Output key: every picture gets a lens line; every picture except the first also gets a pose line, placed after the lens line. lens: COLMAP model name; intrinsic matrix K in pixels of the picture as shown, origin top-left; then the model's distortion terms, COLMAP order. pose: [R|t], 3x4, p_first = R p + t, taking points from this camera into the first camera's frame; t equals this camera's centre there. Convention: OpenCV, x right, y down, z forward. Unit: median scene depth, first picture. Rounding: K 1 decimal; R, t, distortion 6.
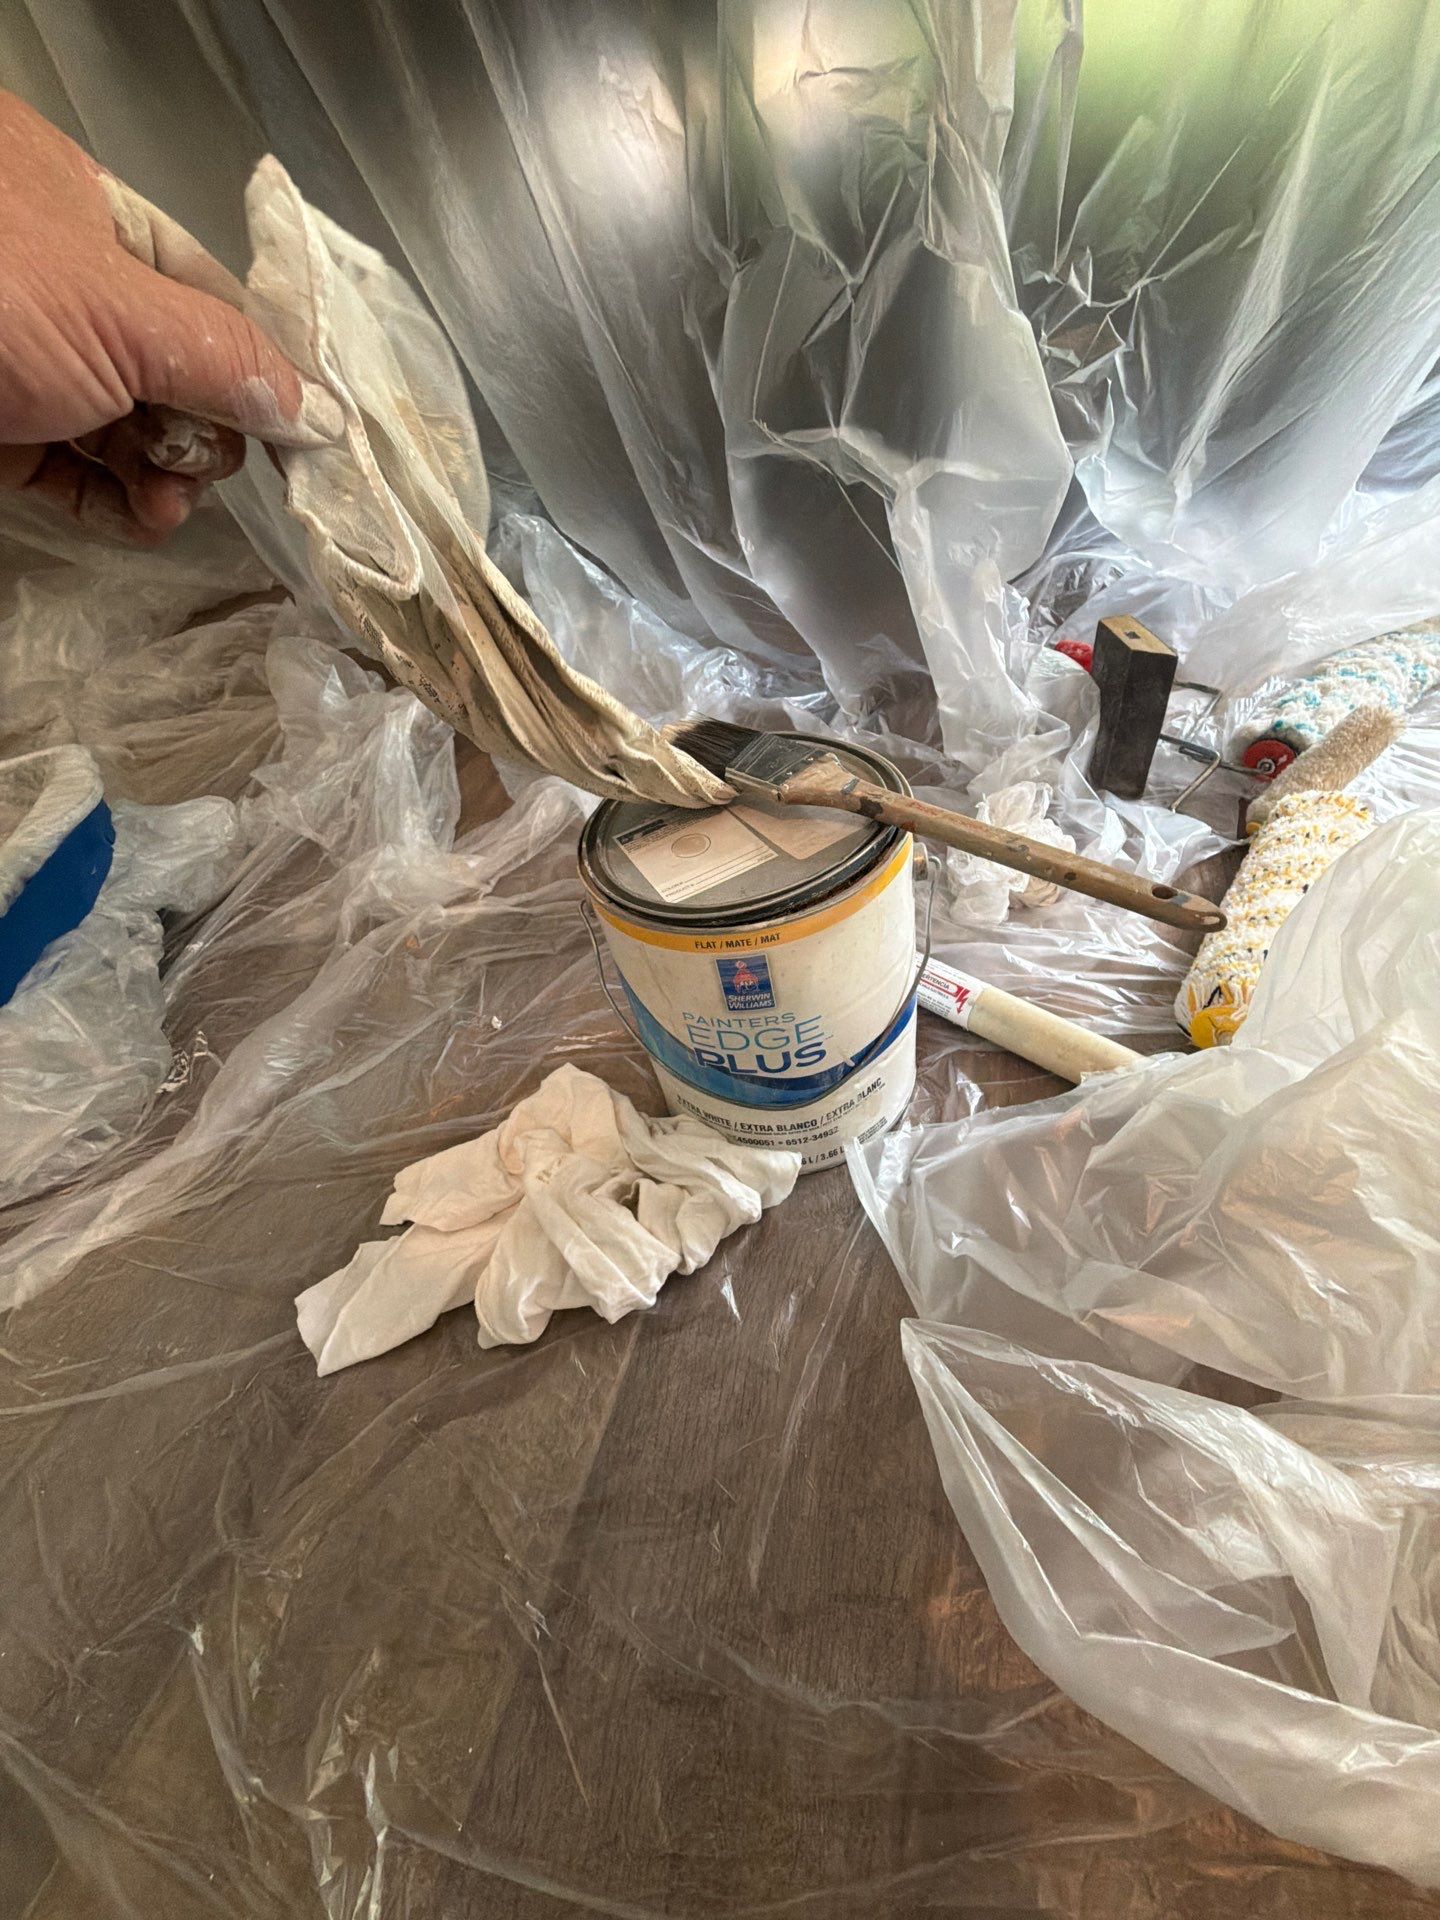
lens RADIAL K [[763.9, 0, 721.5], [0, 763.9, 960.4], [0, 0, 1]] dist [0.000239, -0.000328]
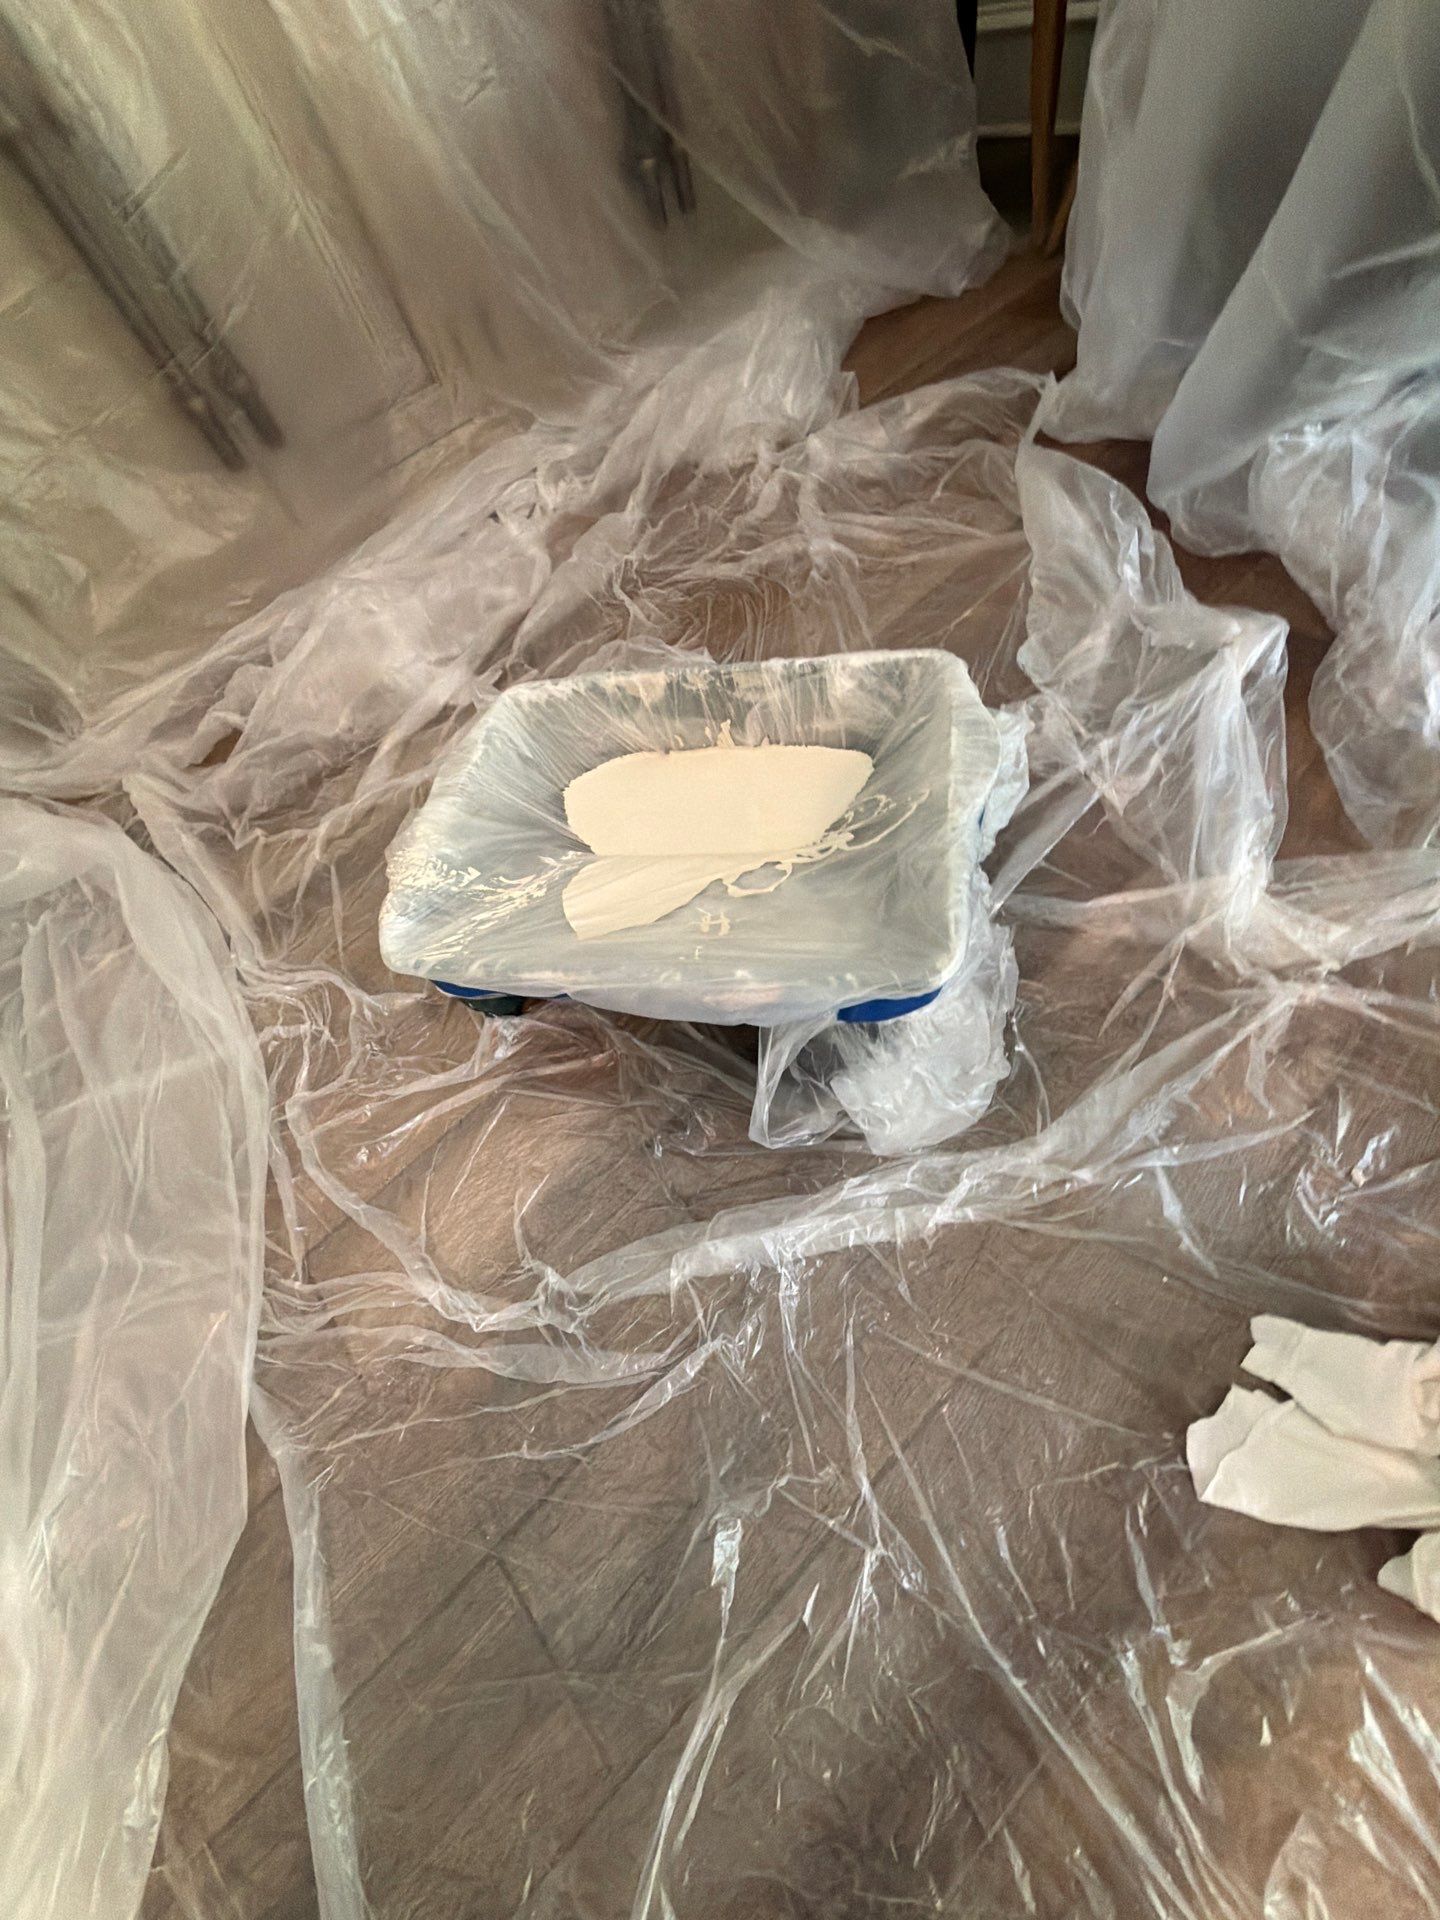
lens RADIAL K [[763.9, 0, 721.5], [0, 763.9, 960.4], [0, 0, 1]] dist [0.000239, -0.000328]
pose [[0.864146, 0.413416, -0.286947, -0.681020], [-0.287910, 0.873807, 0.391880, -0.248111], [0.412745, -0.256027, 0.874123, -0.062271]]
